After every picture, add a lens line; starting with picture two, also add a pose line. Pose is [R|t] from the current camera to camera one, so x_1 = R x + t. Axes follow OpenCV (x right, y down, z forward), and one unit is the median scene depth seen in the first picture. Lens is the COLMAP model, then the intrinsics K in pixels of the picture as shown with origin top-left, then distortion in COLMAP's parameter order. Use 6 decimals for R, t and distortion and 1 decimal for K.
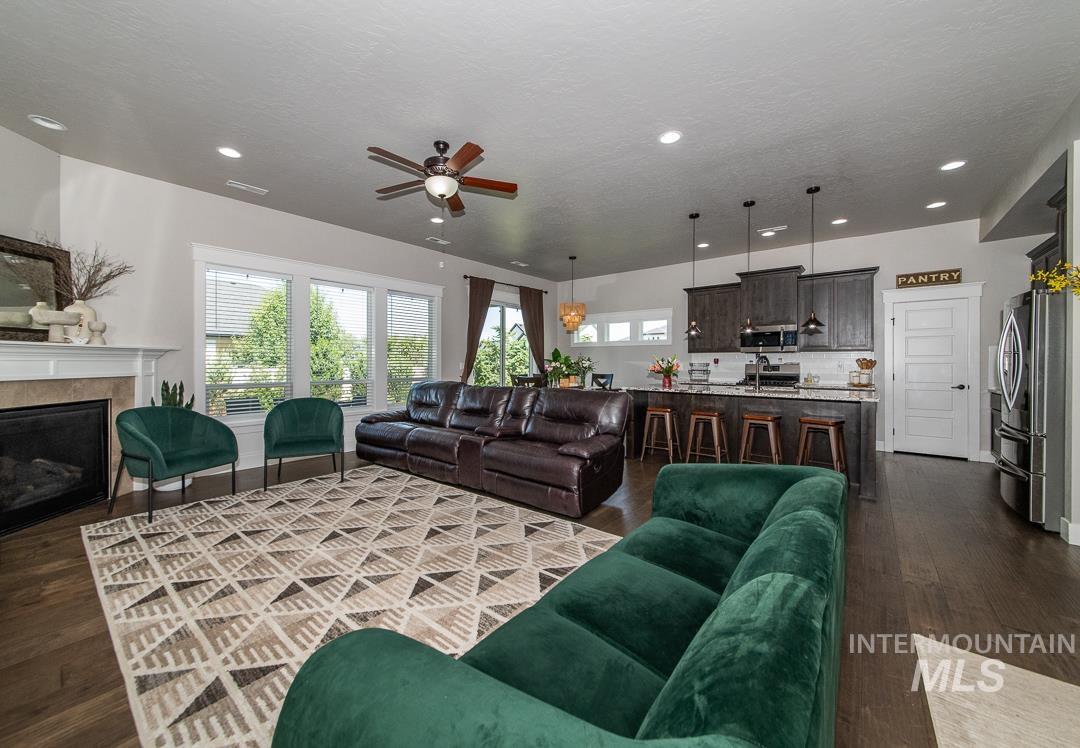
lens RADIAL K [[406.0, 0, 540.0], [0, 406.0, 374.0], [0, 0, 1]] dist [0.001173, 0.000128]
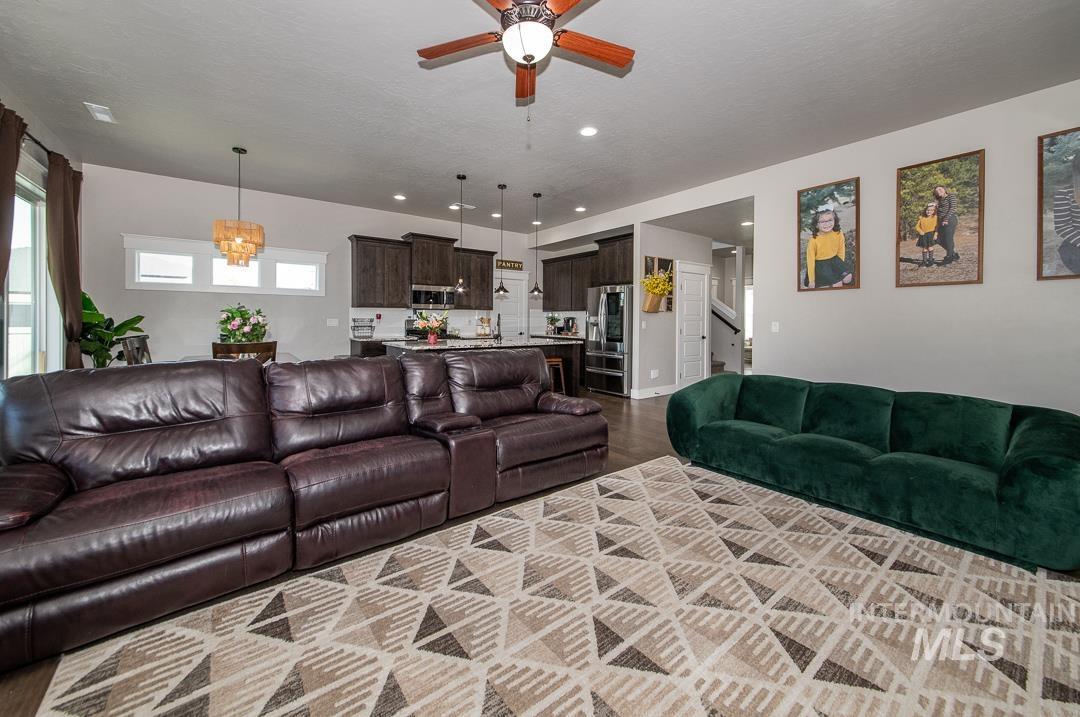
lens RADIAL K [[407.8, 0, 538.0], [0, 407.8, 324.1], [0, 0, 1]] dist [-0.000668, 0.000140]
pose [[0.242807, -0.010069, 0.970022, -0.758443], [0.021721, 0.999752, 0.004941, -0.018798], [-0.969831, 0.019871, 0.242966, 0.727119]]
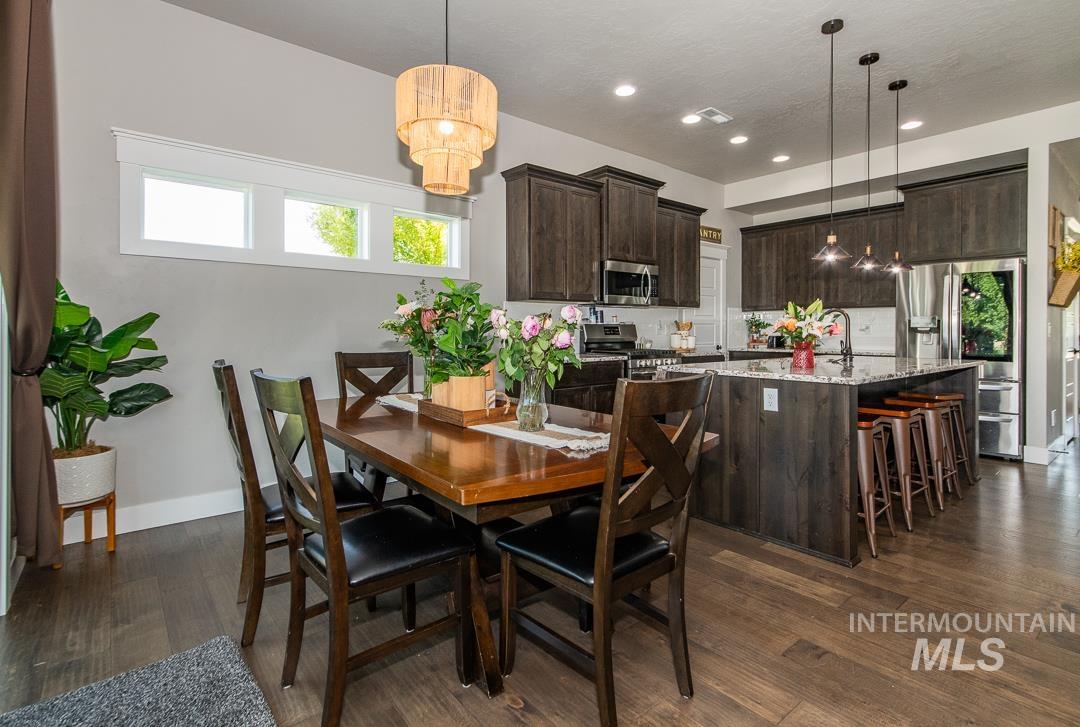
lens RADIAL K [[515.7, 0, 542.6], [0, 515.7, 336.2], [0, 0, 1]] dist [-0.000075, -0.000081]
pose [[0.204124, -0.011940, 0.978872, -0.417637], [0.027641, 0.999597, 0.006429, -0.022193], [-0.978555, 0.025745, 0.204371, 1.588199]]
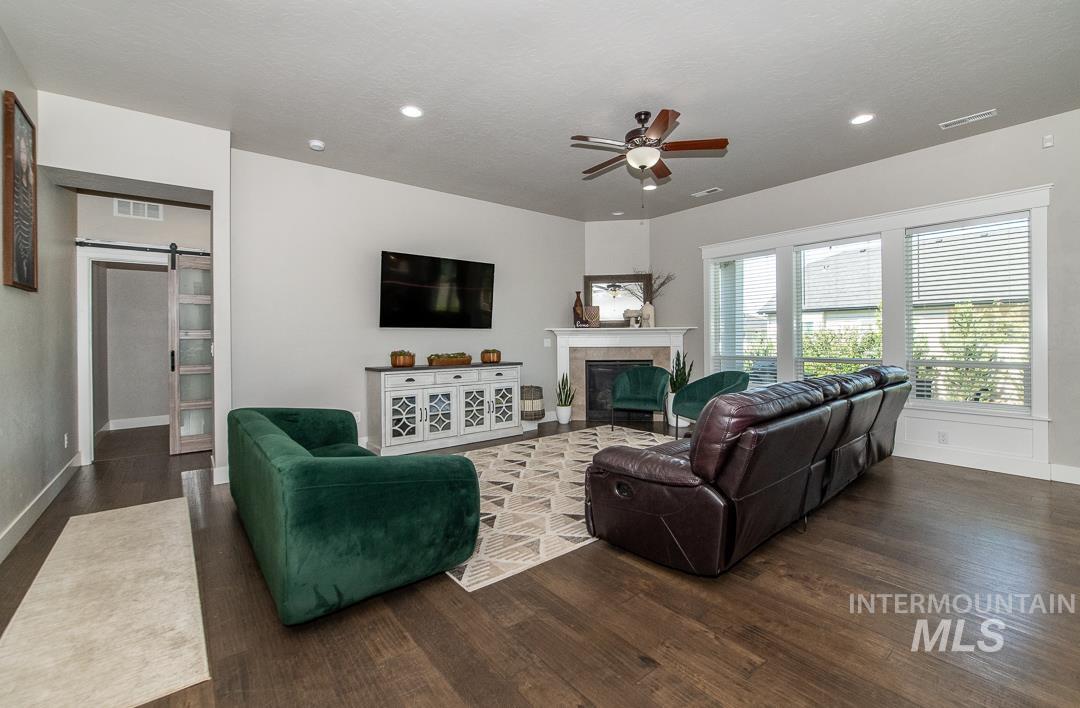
lens RADIAL K [[450.8, 0, 540.0], [0, 450.8, 354.0], [0, 0, 1]] dist [0.000534, 0.000013]
pose [[-0.219324, 0.030546, -0.975174, 0.759631], [-0.020114, 0.999156, 0.035821, -0.016198], [0.975445, 0.027471, -0.218525, 0.871285]]
